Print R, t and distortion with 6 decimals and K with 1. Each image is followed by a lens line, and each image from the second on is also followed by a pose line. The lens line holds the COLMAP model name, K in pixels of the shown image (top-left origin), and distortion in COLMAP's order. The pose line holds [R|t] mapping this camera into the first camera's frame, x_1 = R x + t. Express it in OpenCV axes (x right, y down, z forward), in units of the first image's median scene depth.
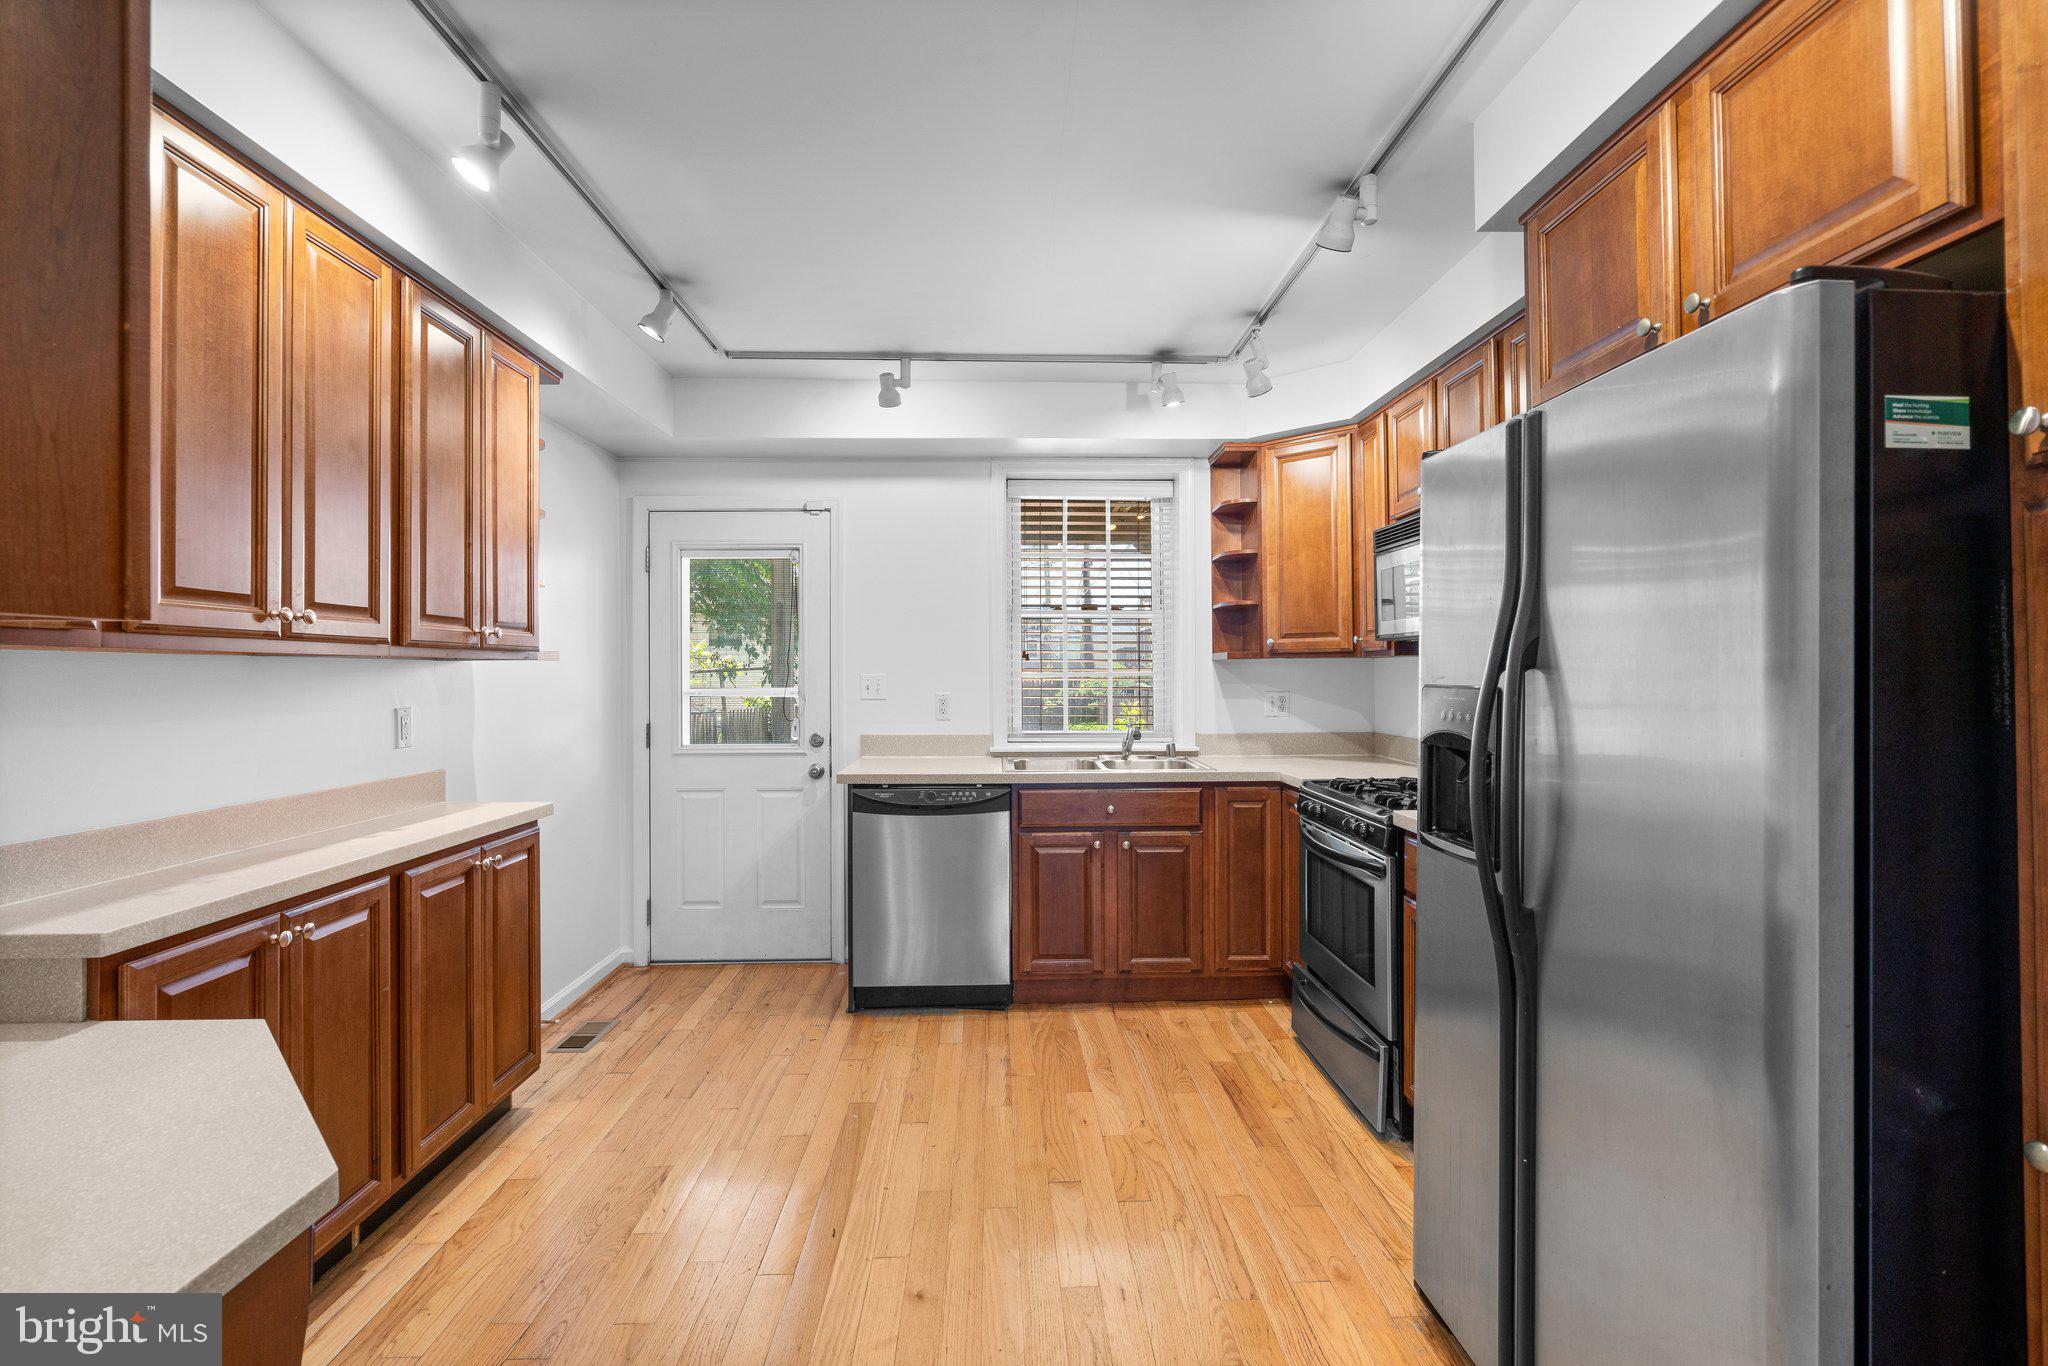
lens RADIAL K [[931.8, 0, 1016.9], [0, 931.8, 675.9], [0, 0, 1]] dist [-0.000034, 0.000460]
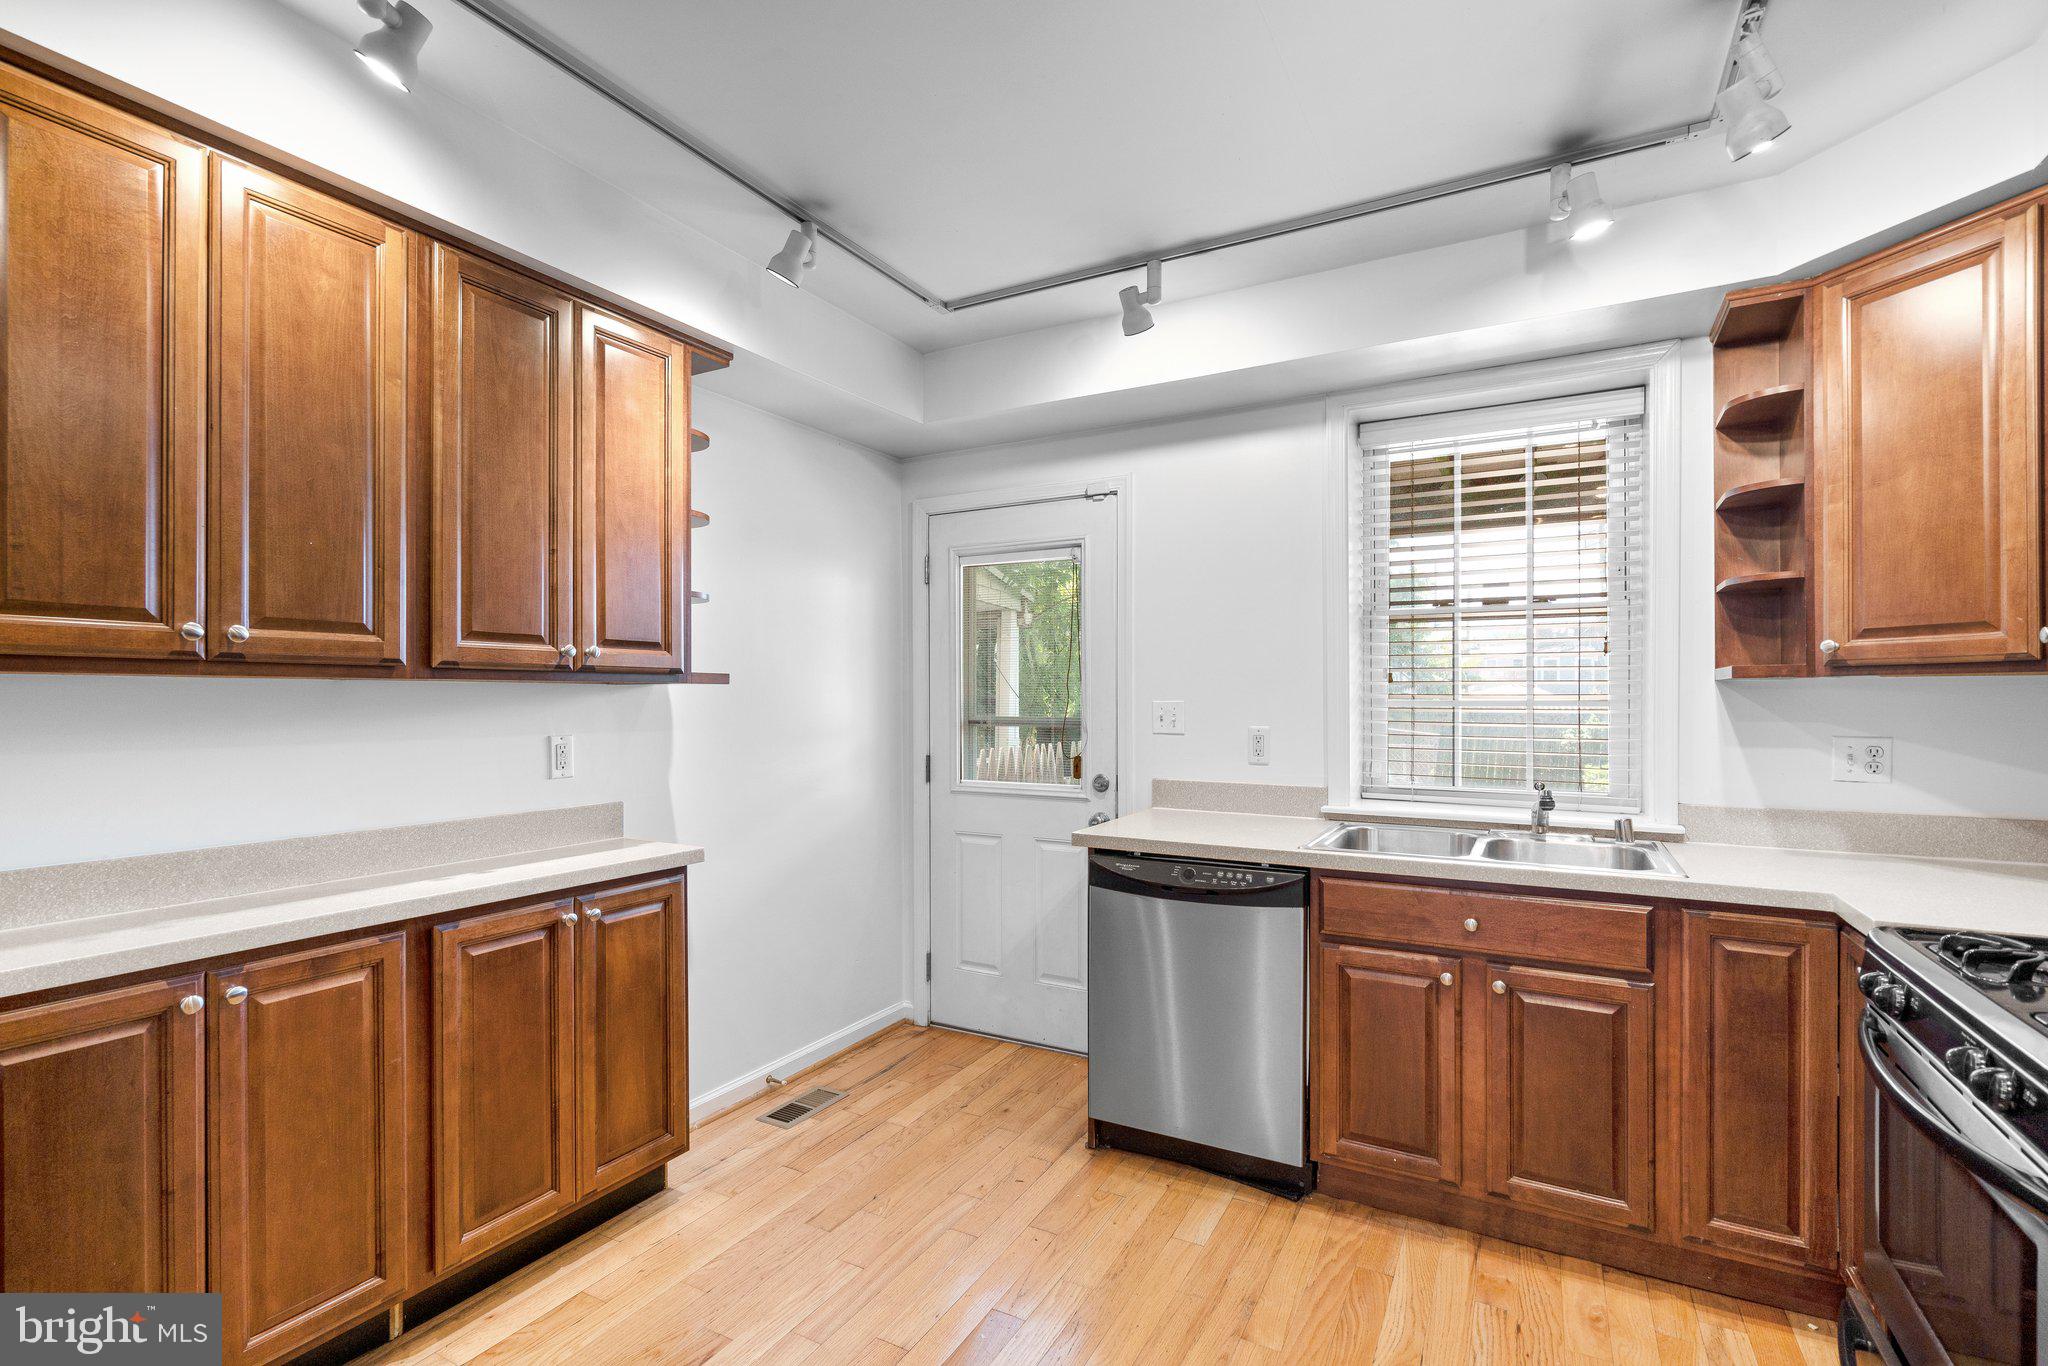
lens RADIAL K [[934.6, 0, 1022.7], [0, 934.6, 704.3], [0, 0, 1]] dist [0.000485, 0.001046]
pose [[0.858725, 0.007307, -0.512384, 0.159450], [-0.005247, 0.999971, 0.005468, -0.003211], [0.512409, -0.002007, 0.858739, 0.319654]]
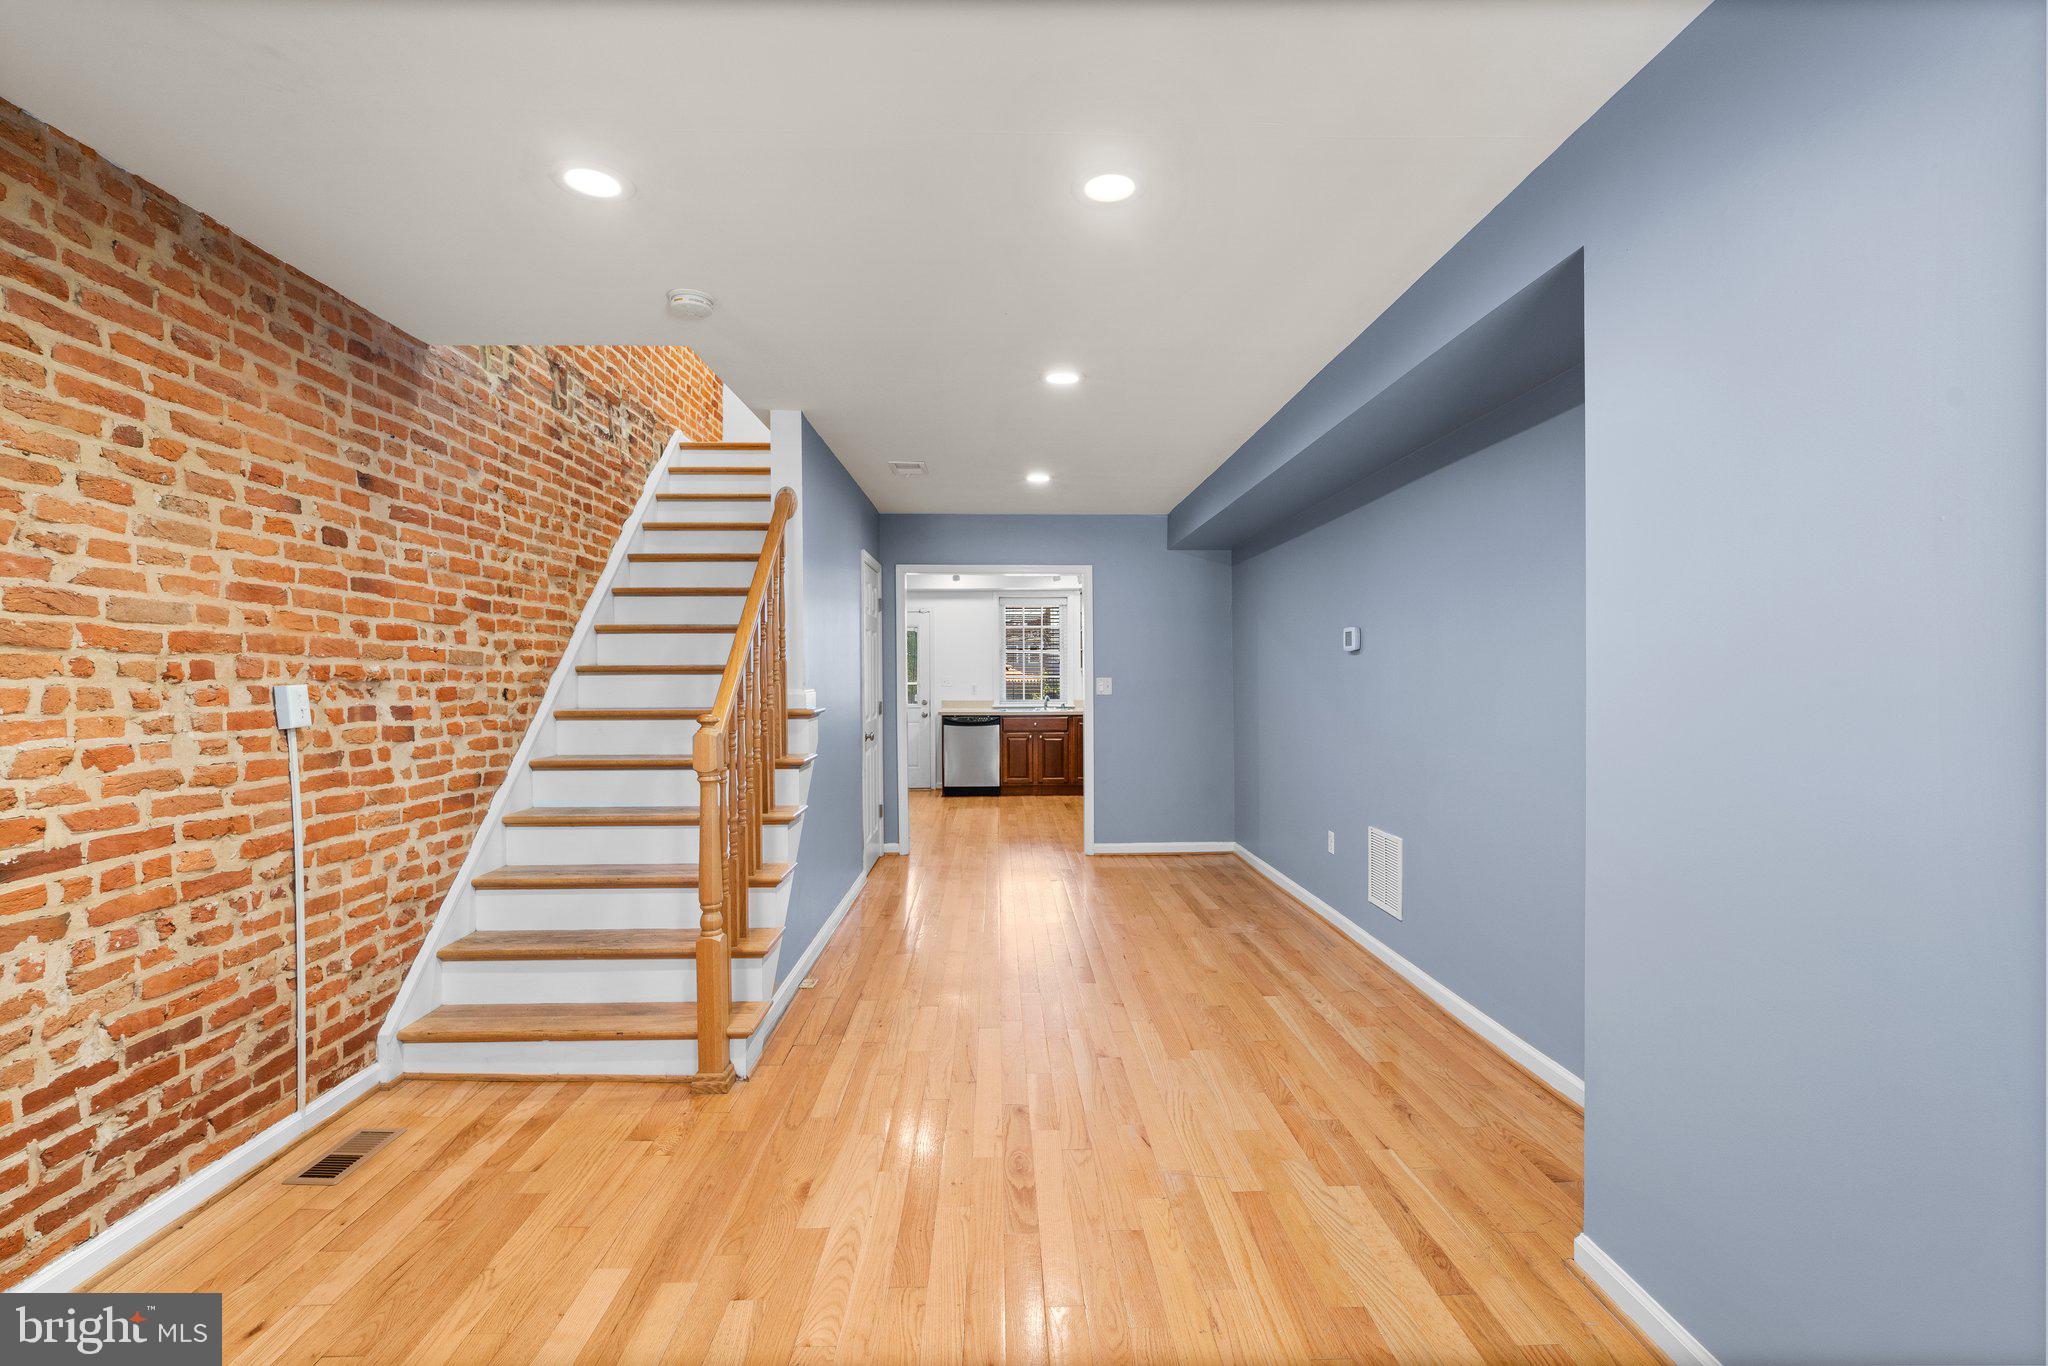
lens RADIAL K [[931.8, 0, 1016.9], [0, 931.8, 675.9], [0, 0, 1]] dist [-0.000034, 0.000460]
pose [[0.999848, -0.000389, -0.017452, 0.092702], [0.000356, 0.999998, -0.001901, 0.002703], [0.017452, 0.001894, 0.999846, -1.768572]]
